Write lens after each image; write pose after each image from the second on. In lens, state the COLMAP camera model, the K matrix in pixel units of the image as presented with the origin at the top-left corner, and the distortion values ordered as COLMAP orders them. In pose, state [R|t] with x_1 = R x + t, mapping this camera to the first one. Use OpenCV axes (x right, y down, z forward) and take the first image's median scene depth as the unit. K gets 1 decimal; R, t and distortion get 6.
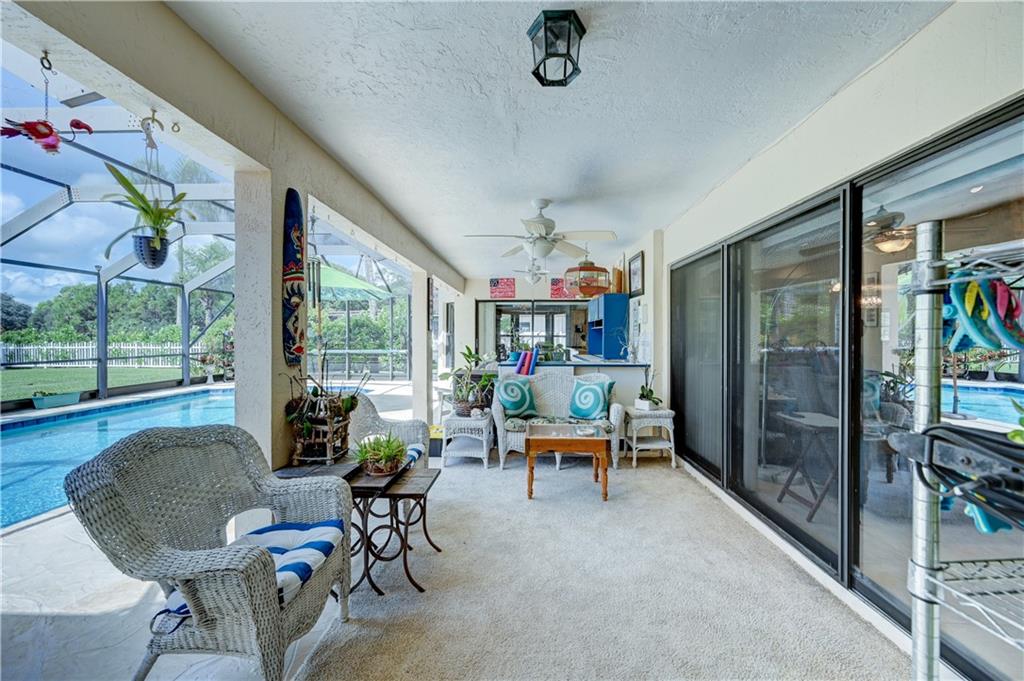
lens RADIAL K [[402.9, 0, 512.5], [0, 402.9, 341.2], [0, 0, 1]] dist [0.000165, 0.000665]
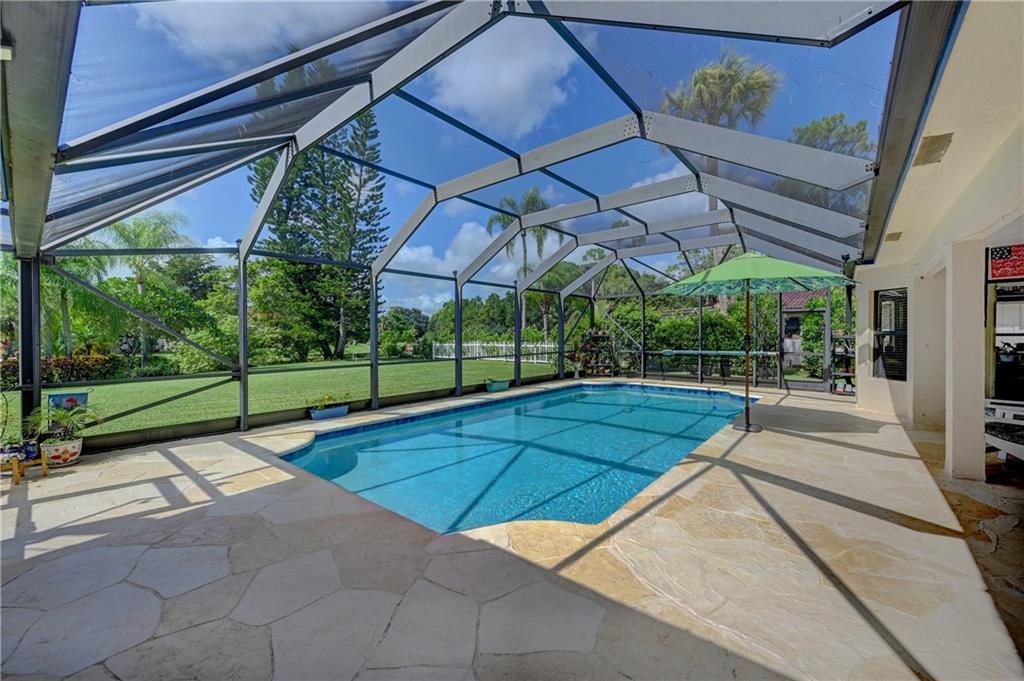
lens RADIAL K [[402.9, 0, 528.2], [0, 402.9, 333.0], [0, 0, 1]] dist [0.000165, 0.000665]
pose [[0.806968, -0.007259, -0.590550, -0.195348], [-0.004454, 0.999821, -0.018376, -0.000533], [0.590578, 0.017459, 0.806792, 0.010396]]
